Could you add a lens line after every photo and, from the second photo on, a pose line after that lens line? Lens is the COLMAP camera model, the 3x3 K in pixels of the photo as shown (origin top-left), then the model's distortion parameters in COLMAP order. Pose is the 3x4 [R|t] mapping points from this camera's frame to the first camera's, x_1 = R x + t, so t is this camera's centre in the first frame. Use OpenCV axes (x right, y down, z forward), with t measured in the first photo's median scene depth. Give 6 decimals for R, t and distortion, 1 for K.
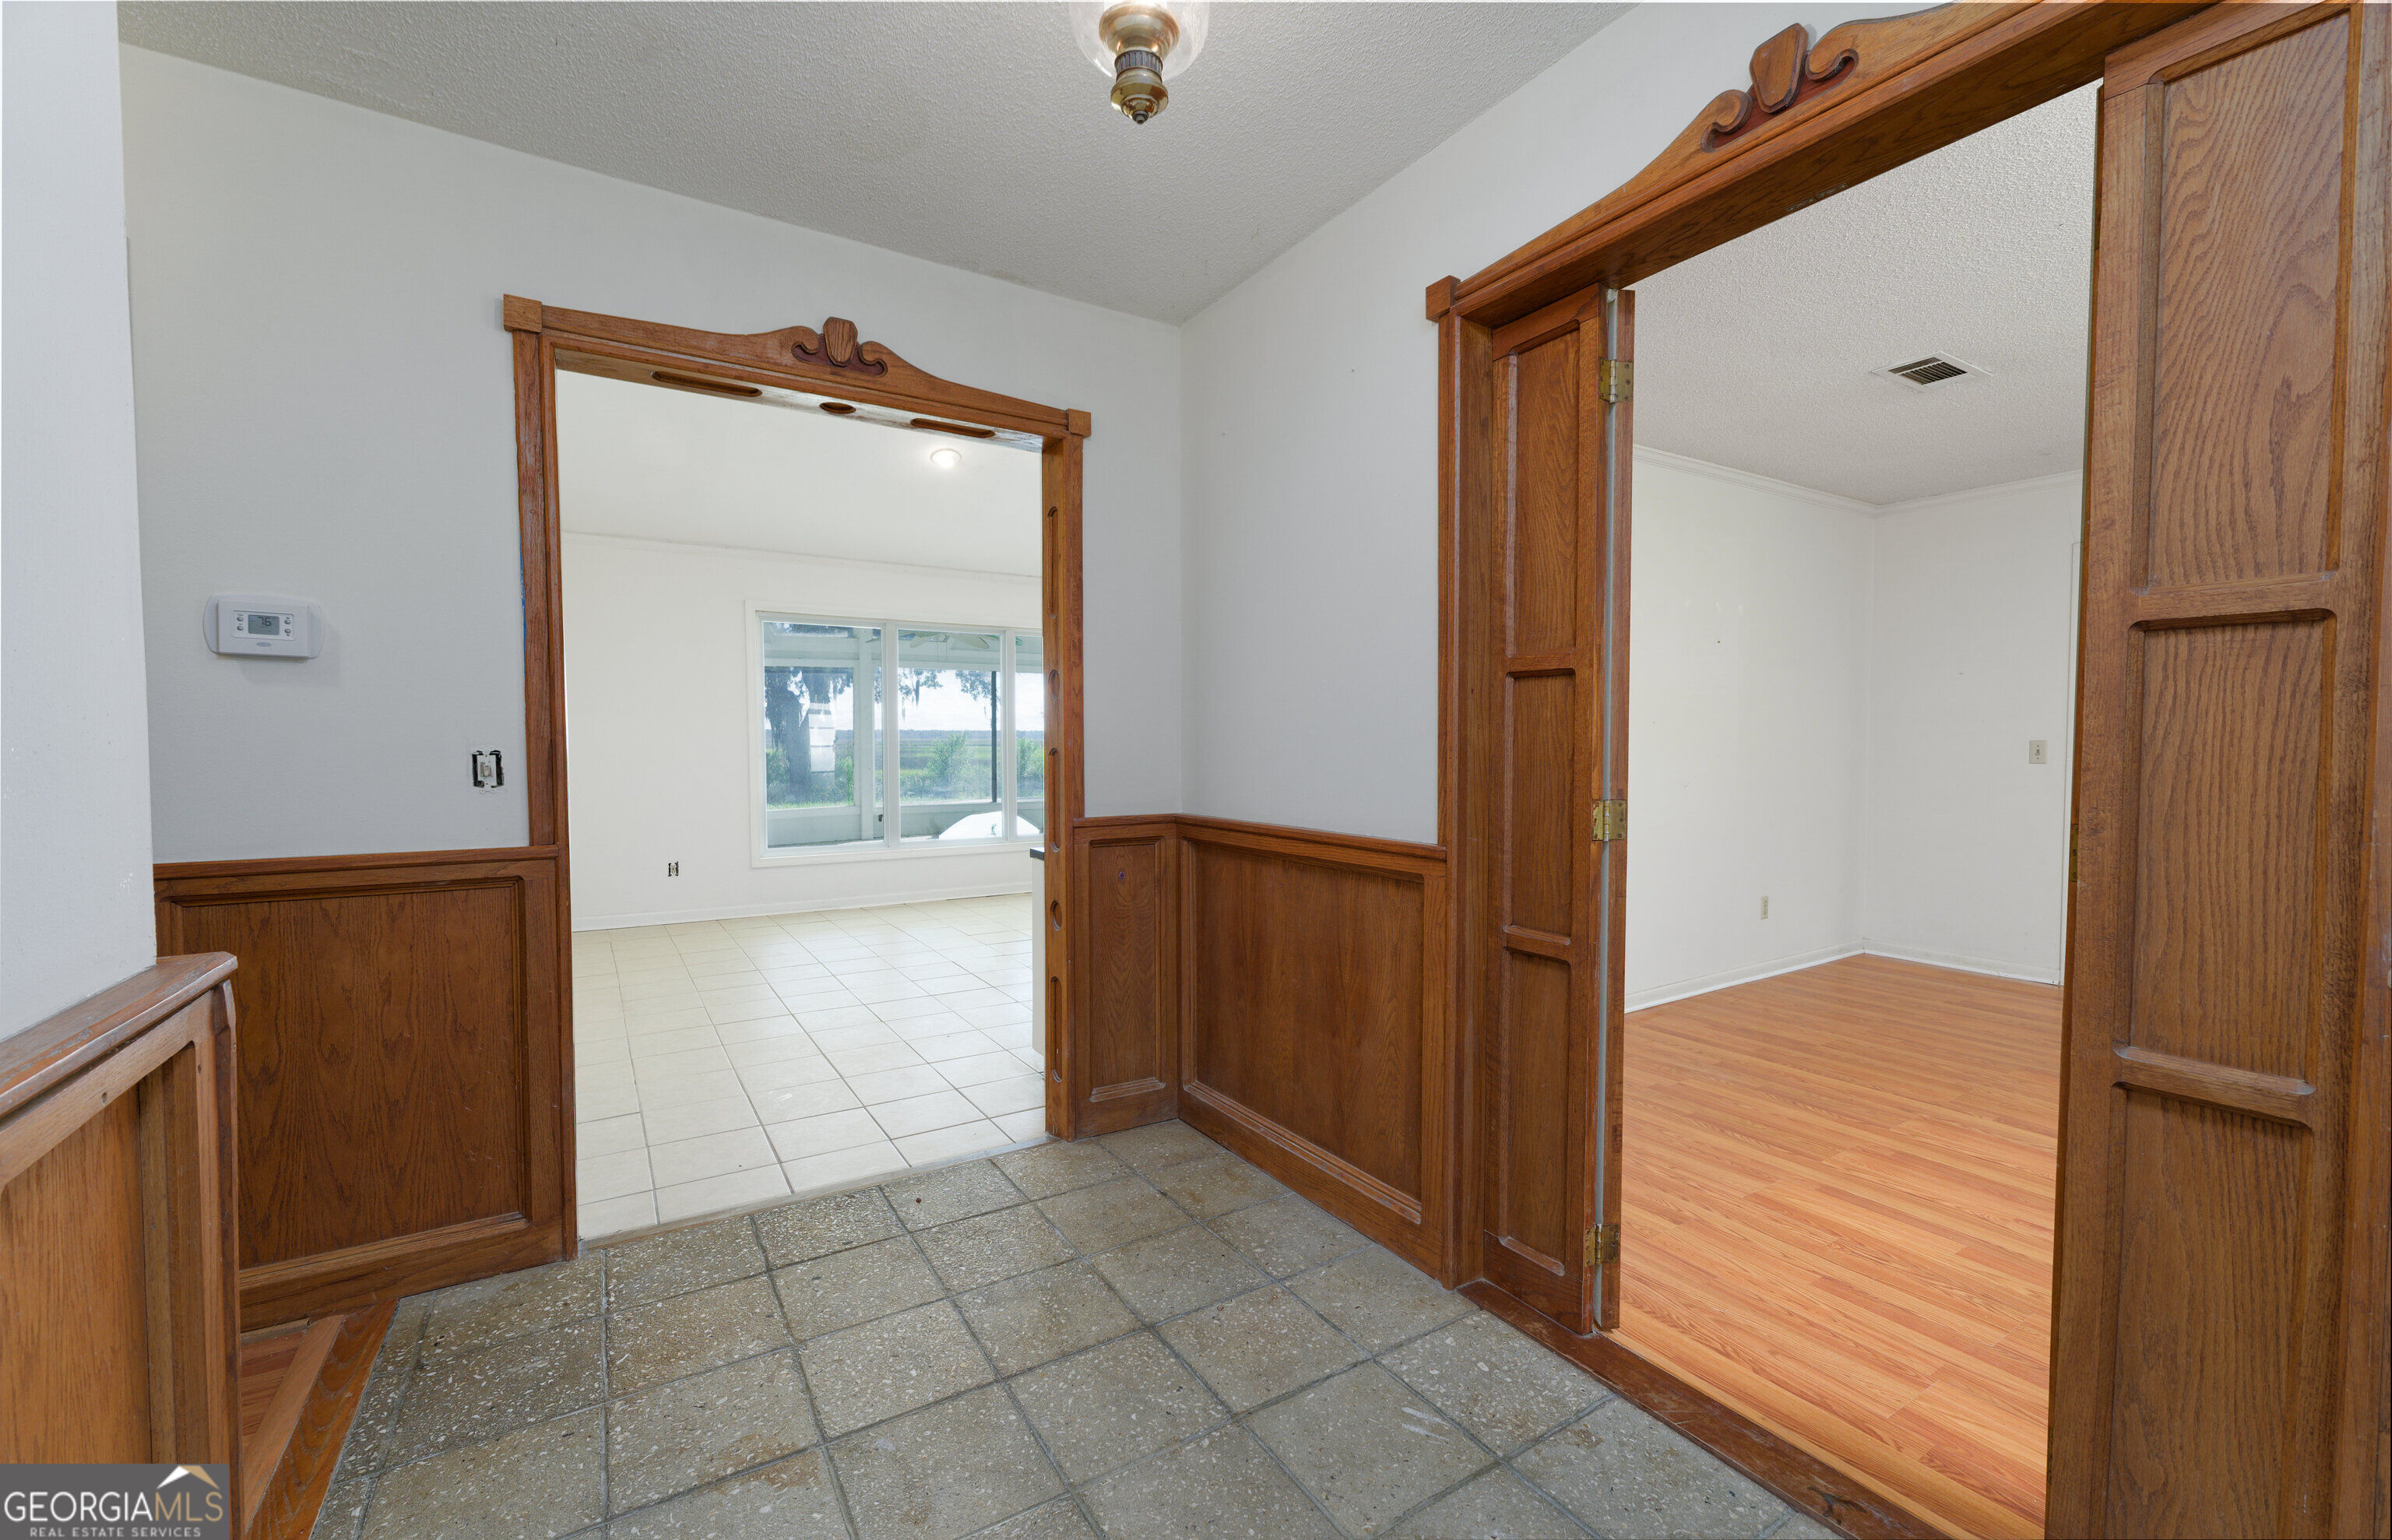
lens RADIAL K [[967.3, 0, 1199.7], [0, 967.3, 778.5], [0, 0, 1]] dist [-0.001034, 0.000830]
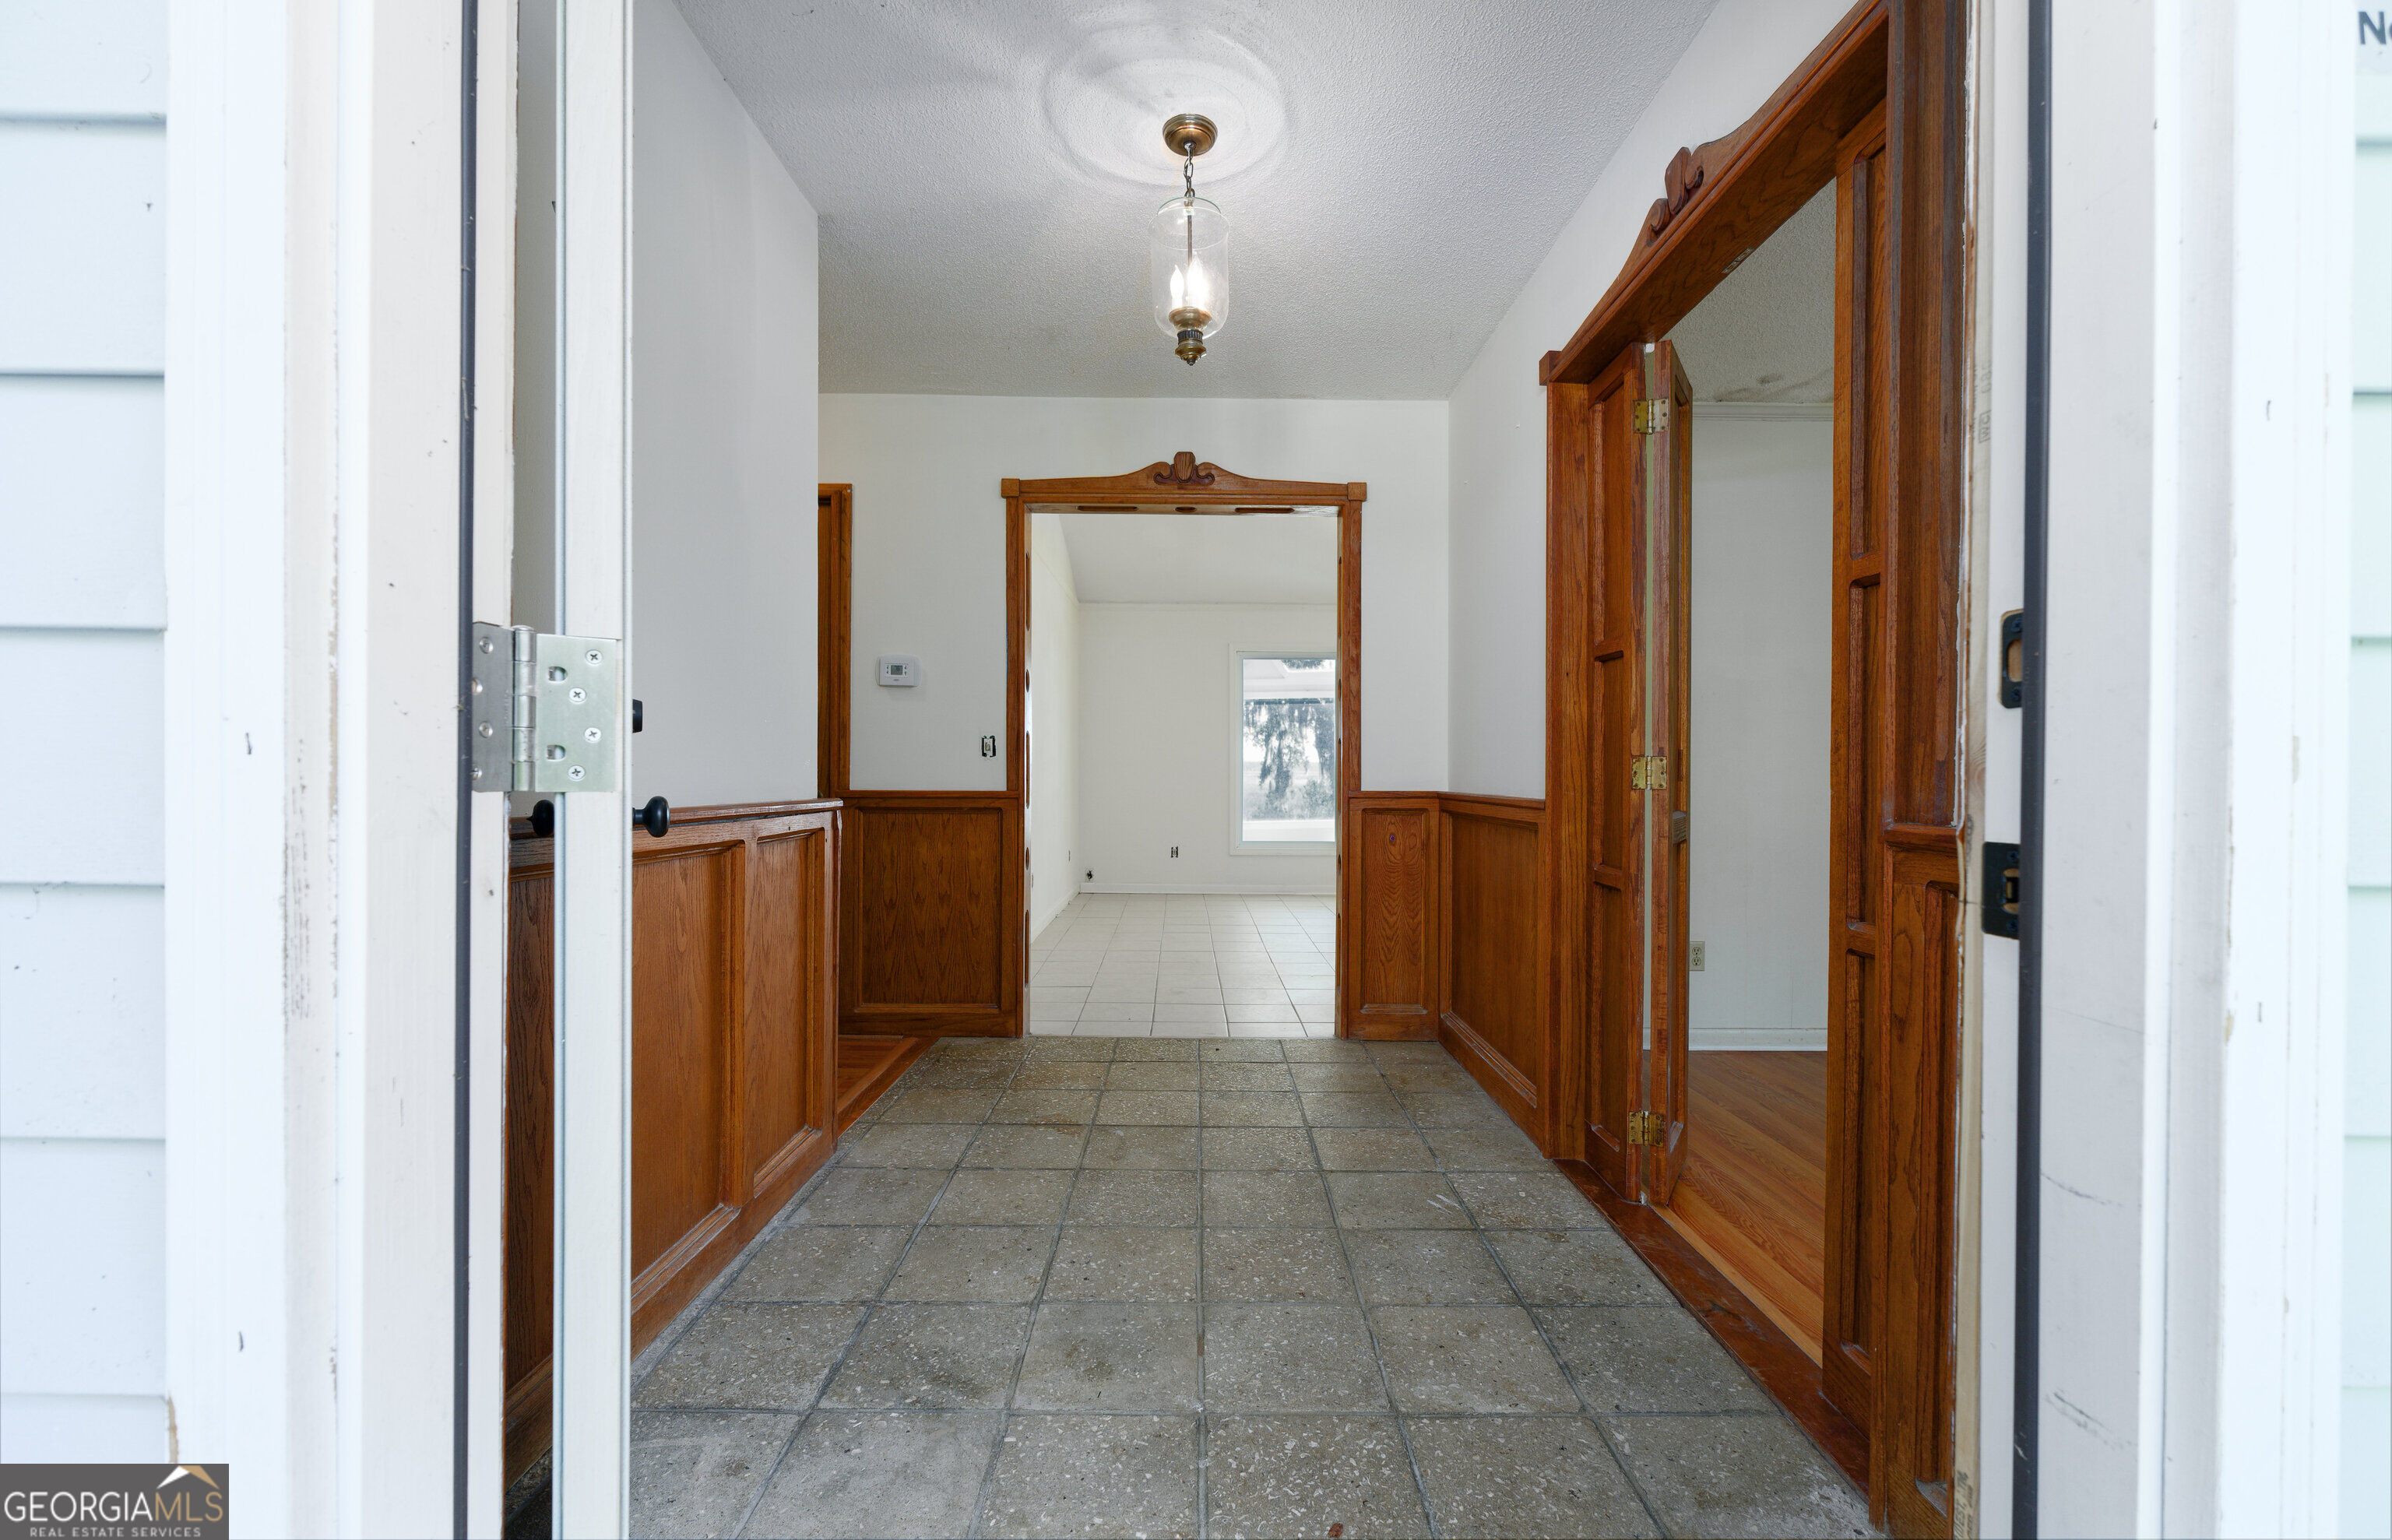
lens RADIAL K [[967.3, 0, 1199.7], [0, 967.3, 778.5], [0, 0, 1]] dist [-0.001034, 0.000830]
pose [[0.850447, 0.007028, -0.526013, 0.514983], [-0.024894, 0.999328, -0.026896, 0.086156], [0.525471, 0.035969, 0.850051, -0.291862]]
